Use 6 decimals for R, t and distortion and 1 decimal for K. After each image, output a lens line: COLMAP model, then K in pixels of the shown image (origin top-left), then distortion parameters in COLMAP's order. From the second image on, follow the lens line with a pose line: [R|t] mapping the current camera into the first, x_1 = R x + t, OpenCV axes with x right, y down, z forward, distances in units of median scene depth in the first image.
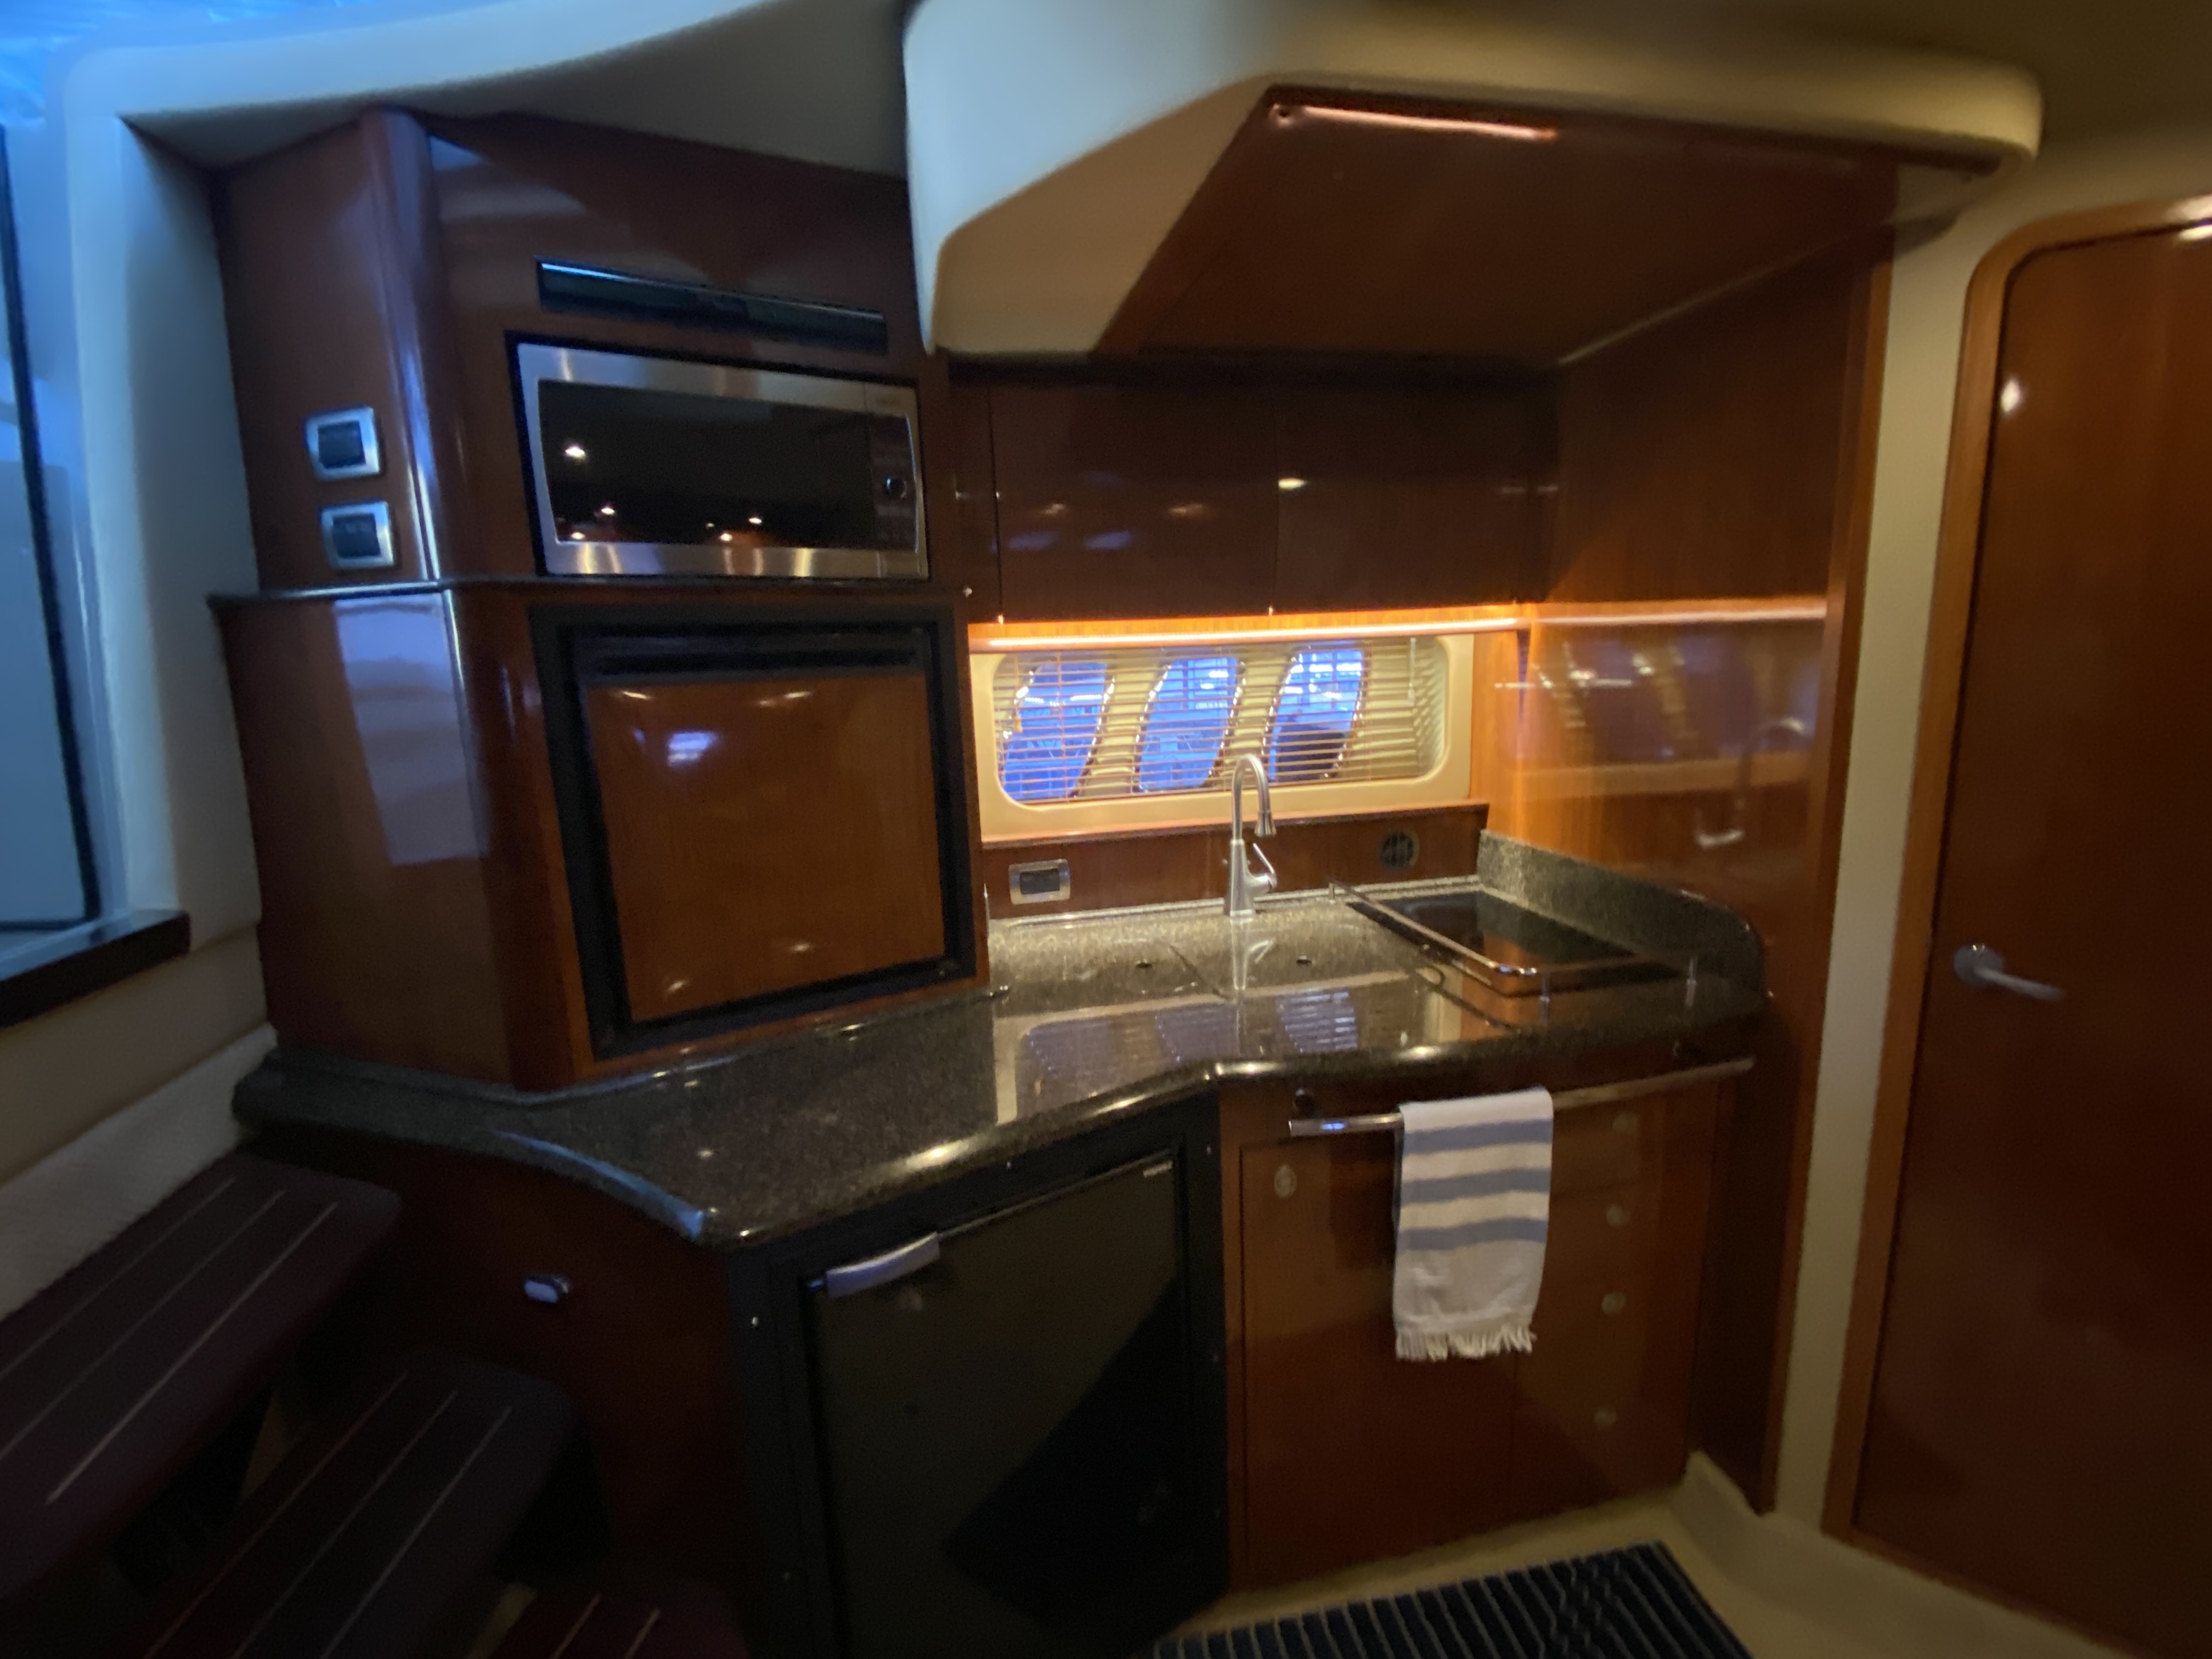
lens RADIAL K [[945.2, 0, 1109.2], [0, 945.2, 815.3], [0, 0, 1]] dist [0.022835, -0.021283]
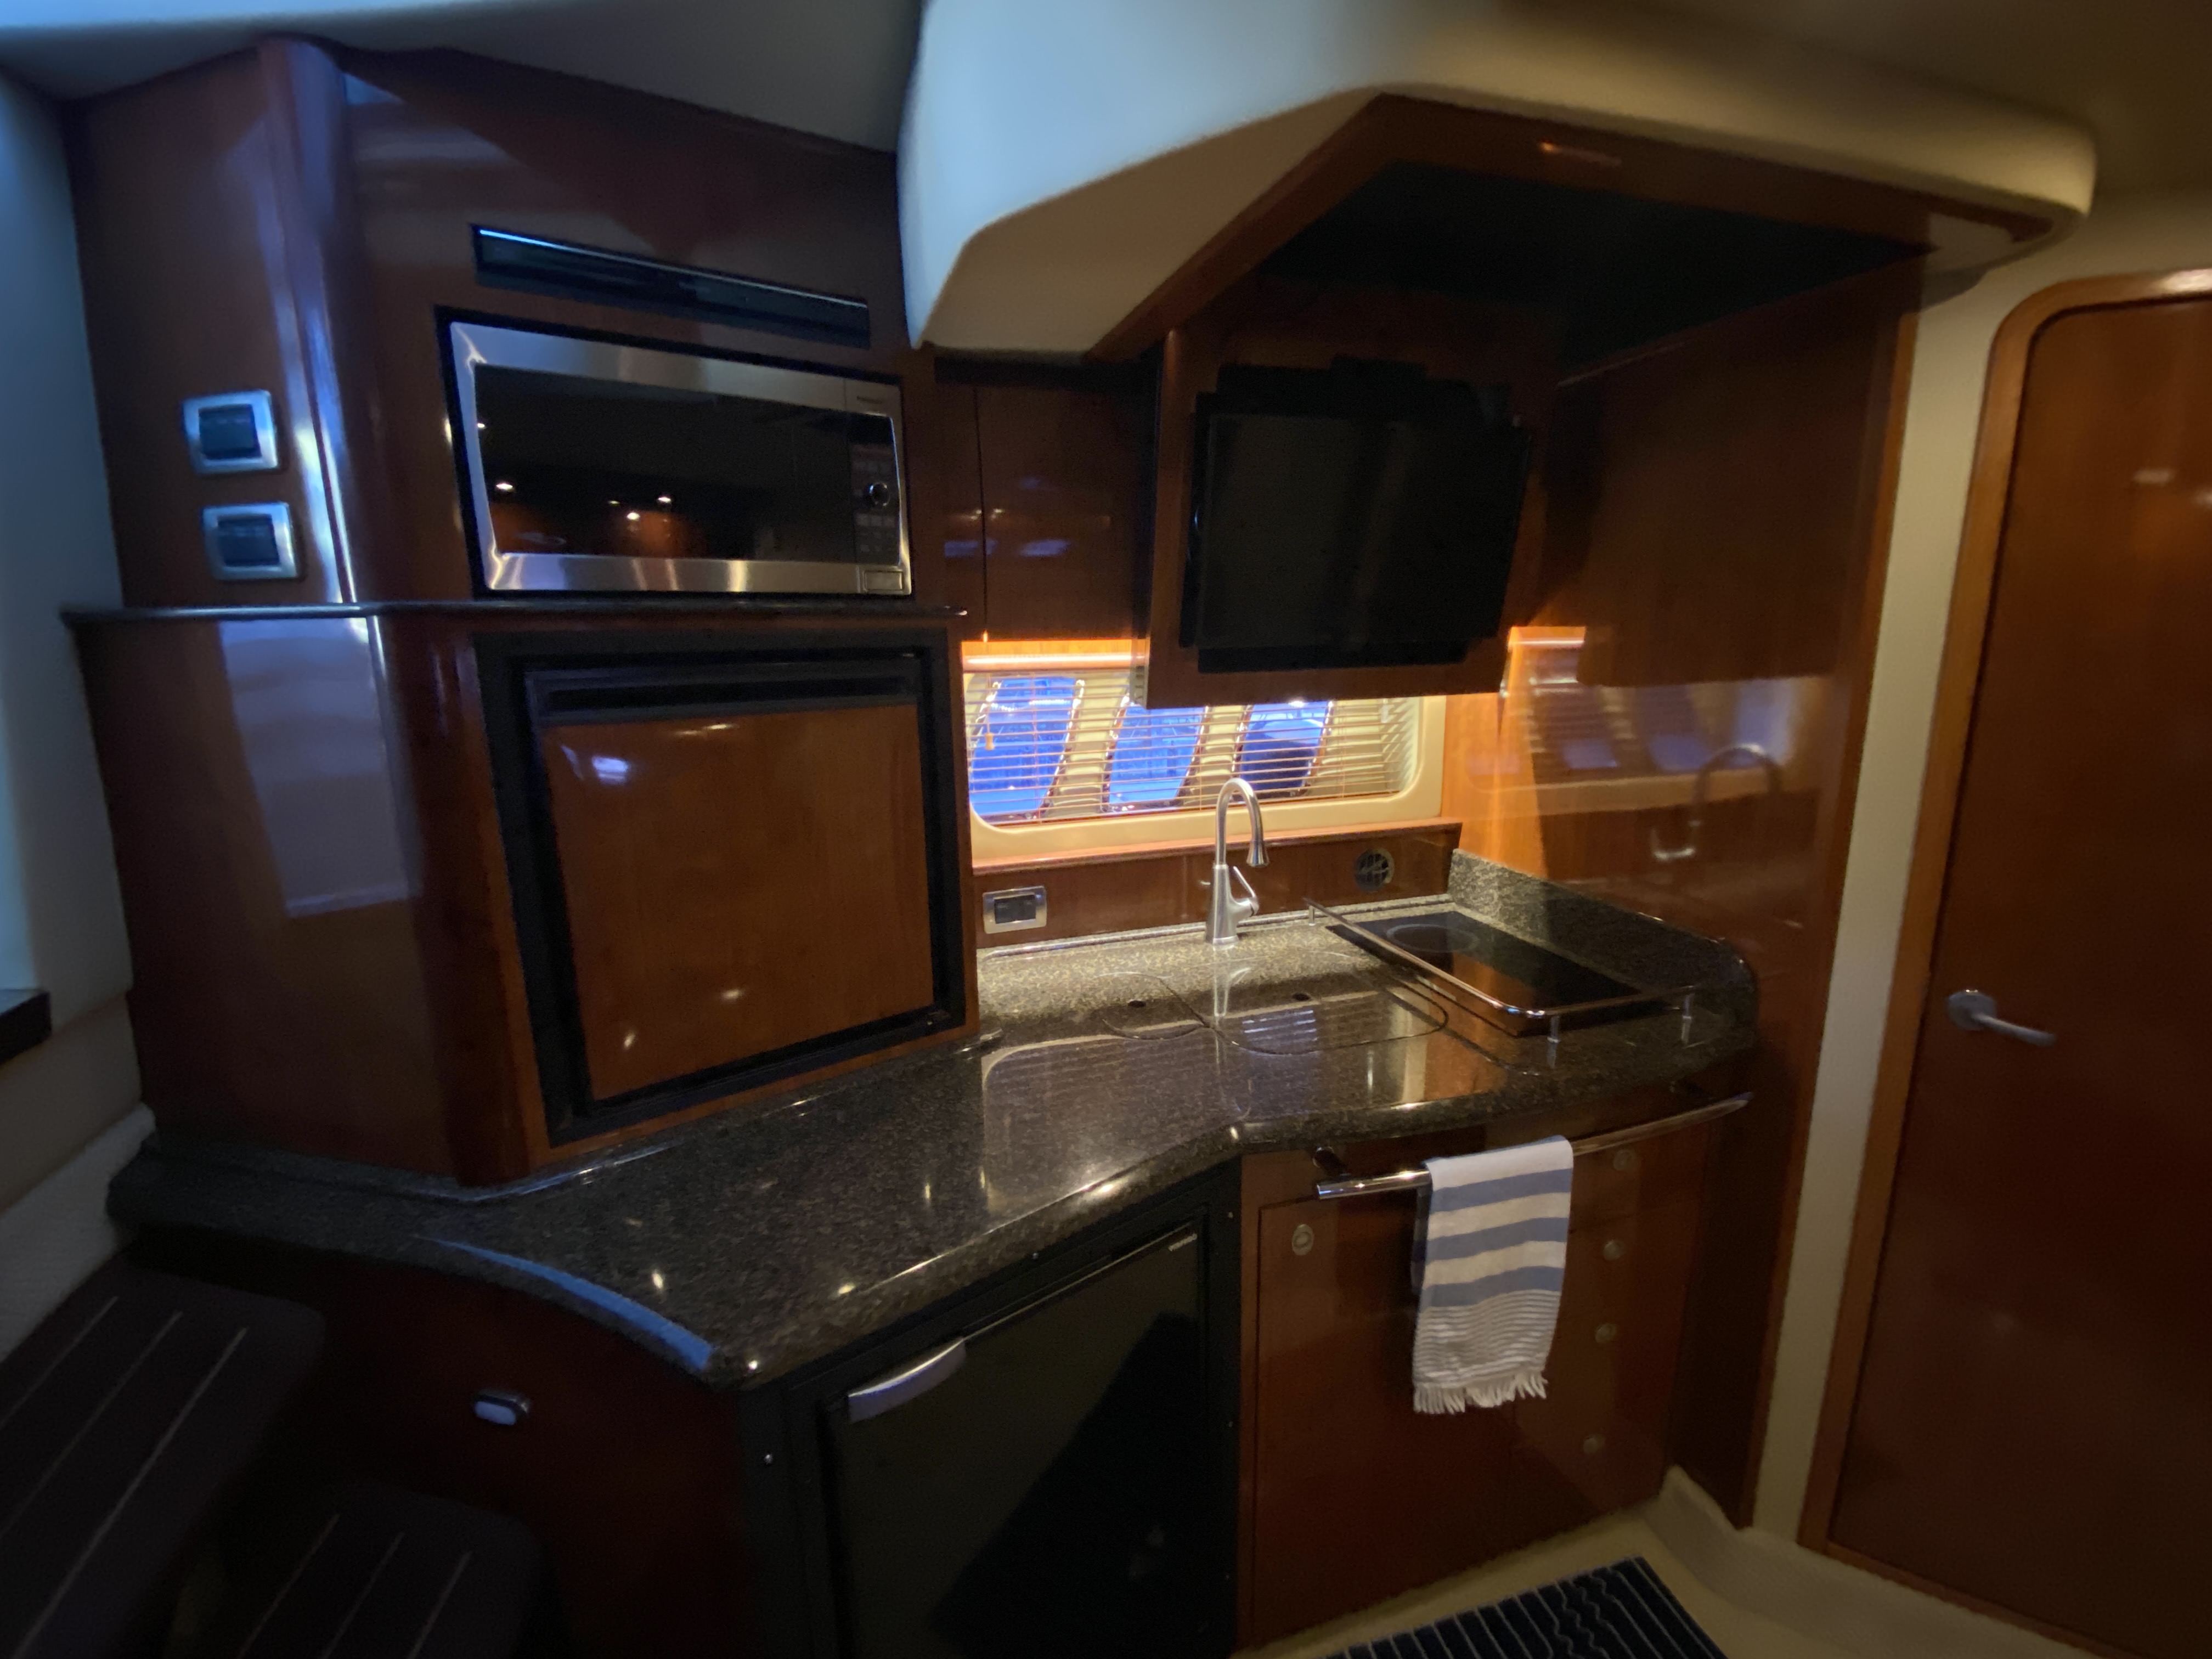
lens RADIAL K [[945.2, 0, 1109.2], [0, 945.2, 815.3], [0, 0, 1]] dist [0.022835, -0.021283]
pose [[0.995045, -0.001052, 0.099422, -0.076380], [-0.000909, 0.999806, 0.019679, -0.044755], [-0.099423, -0.019672, 0.994851, 0.052218]]
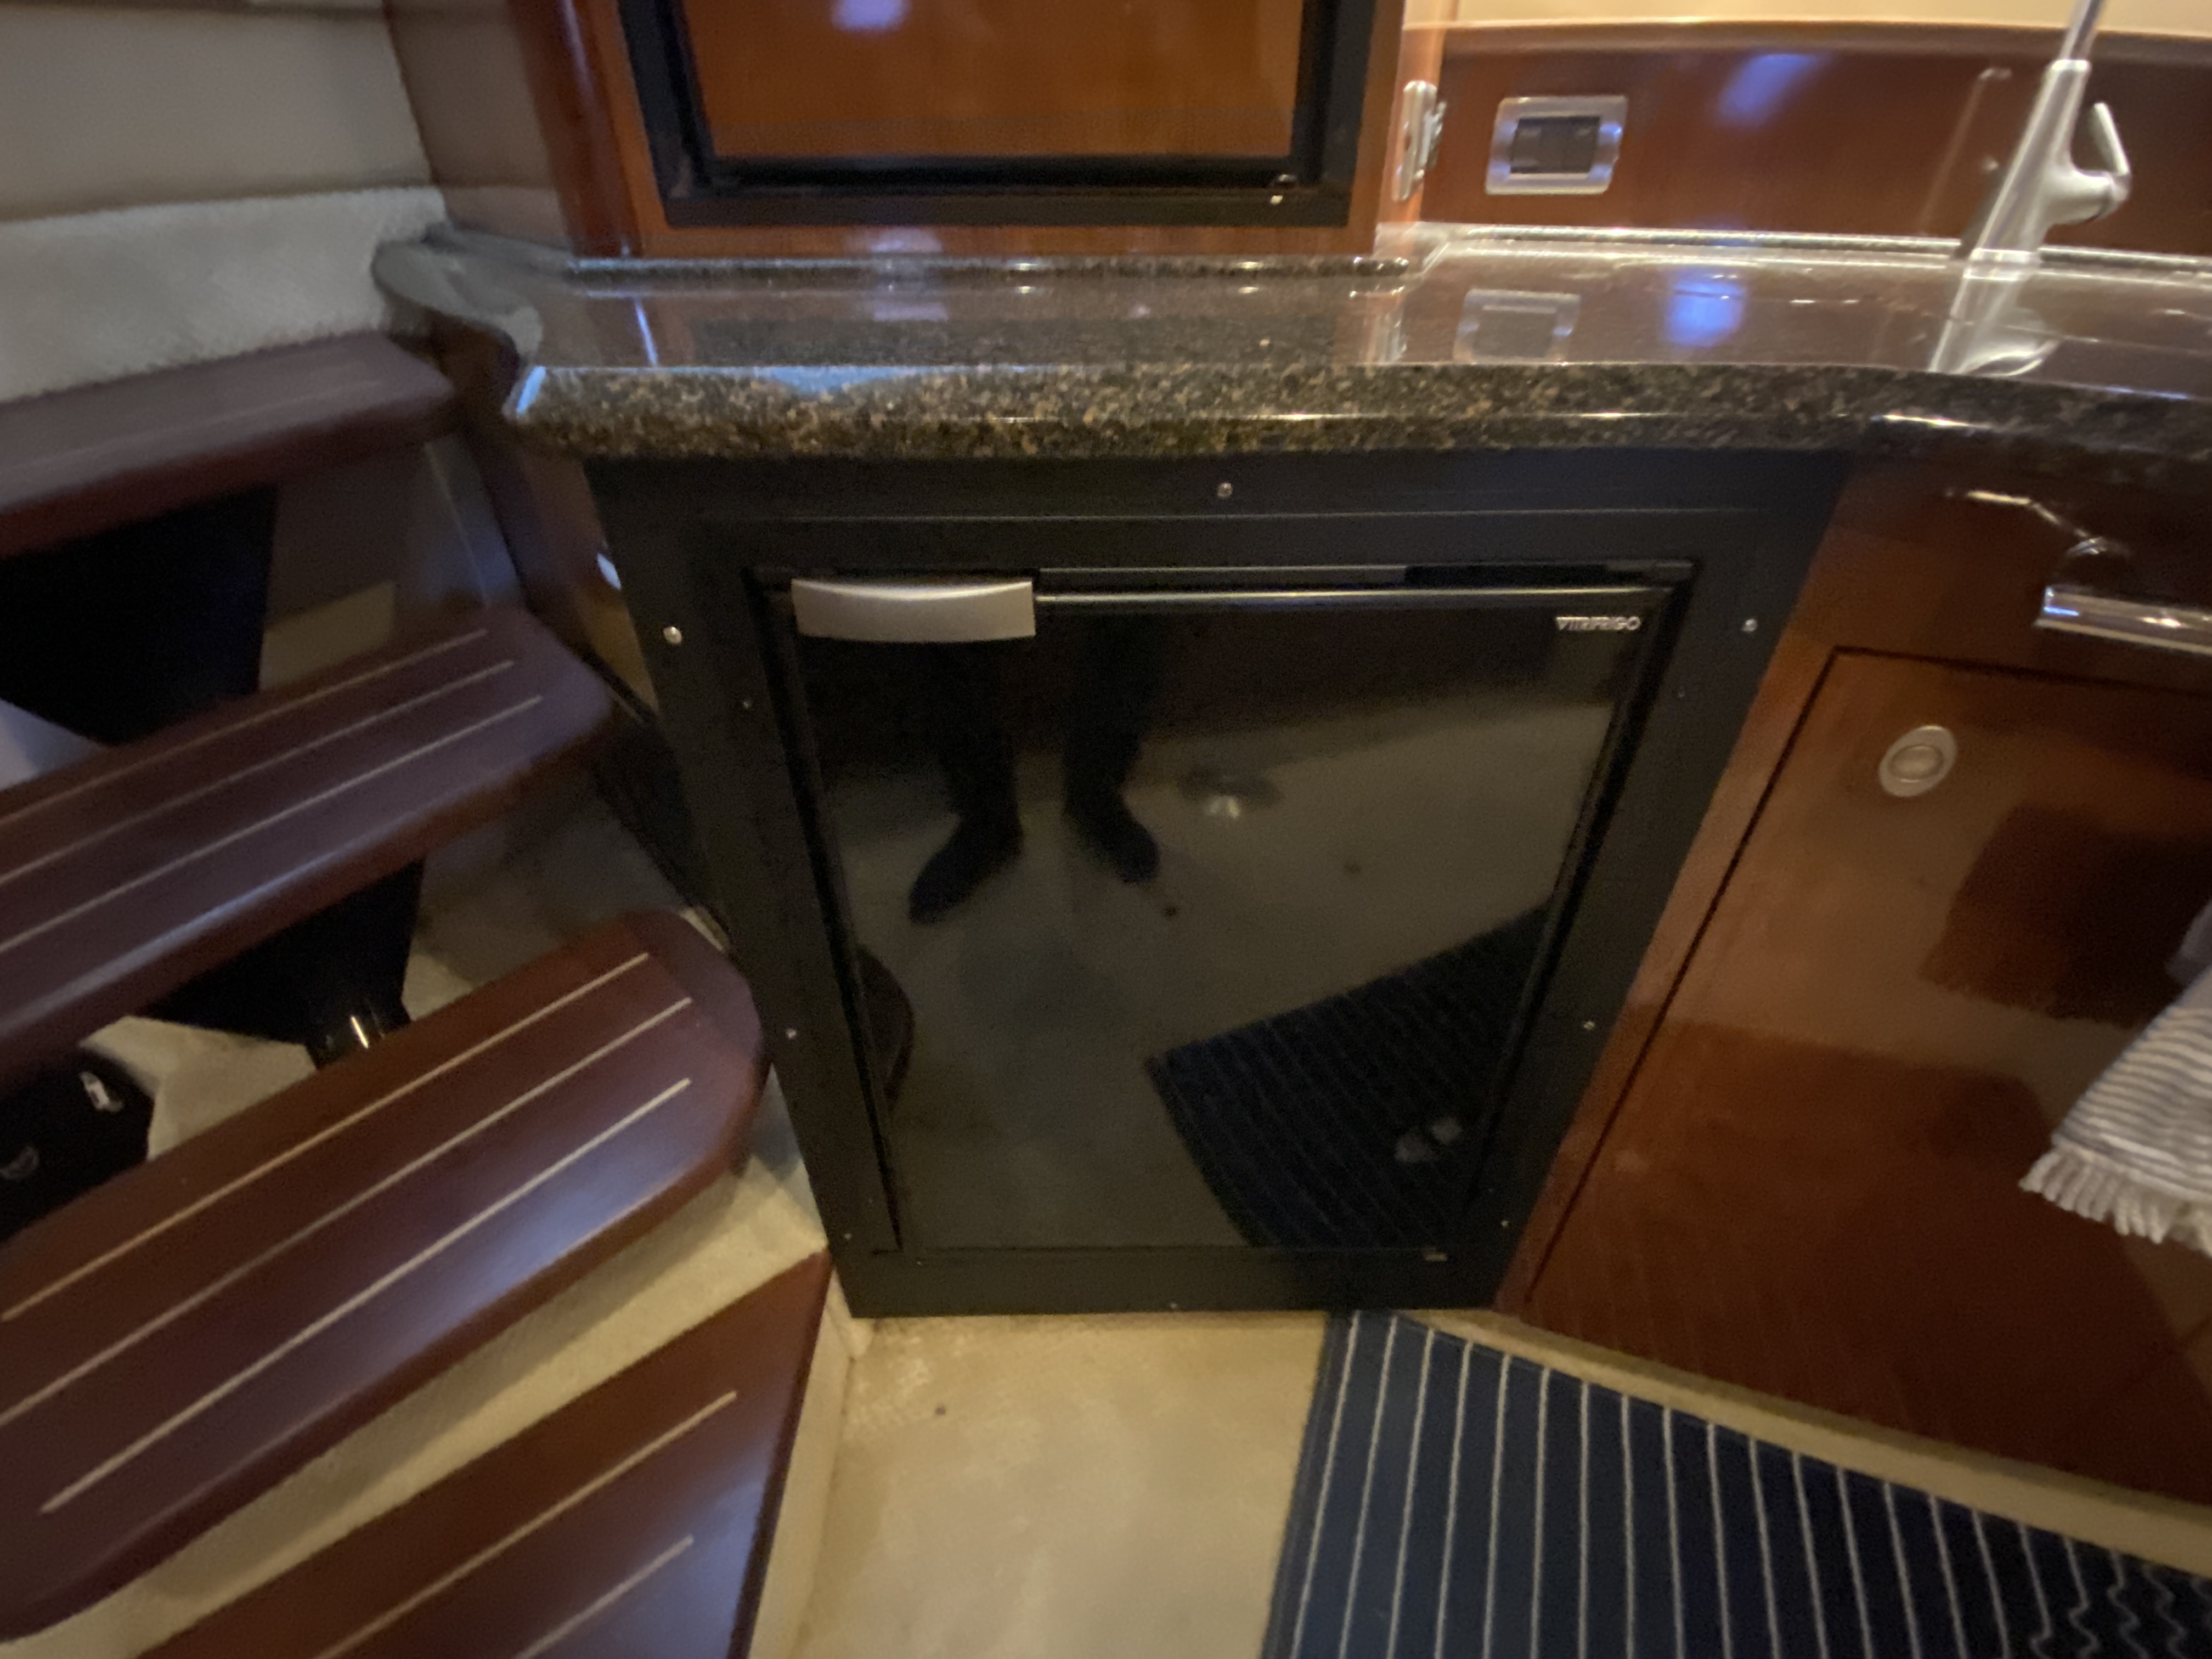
lens RADIAL K [[952.2, 0, 1098.2], [0, 952.2, 825.5], [0, 0, 1]] dist [0.018114, -0.020750]
pose [[0.855519, 0.320793, -0.406423, 0.043750], [-0.110632, 0.880073, 0.461771, 0.190275], [0.505815, -0.350090, 0.788409, 0.355524]]
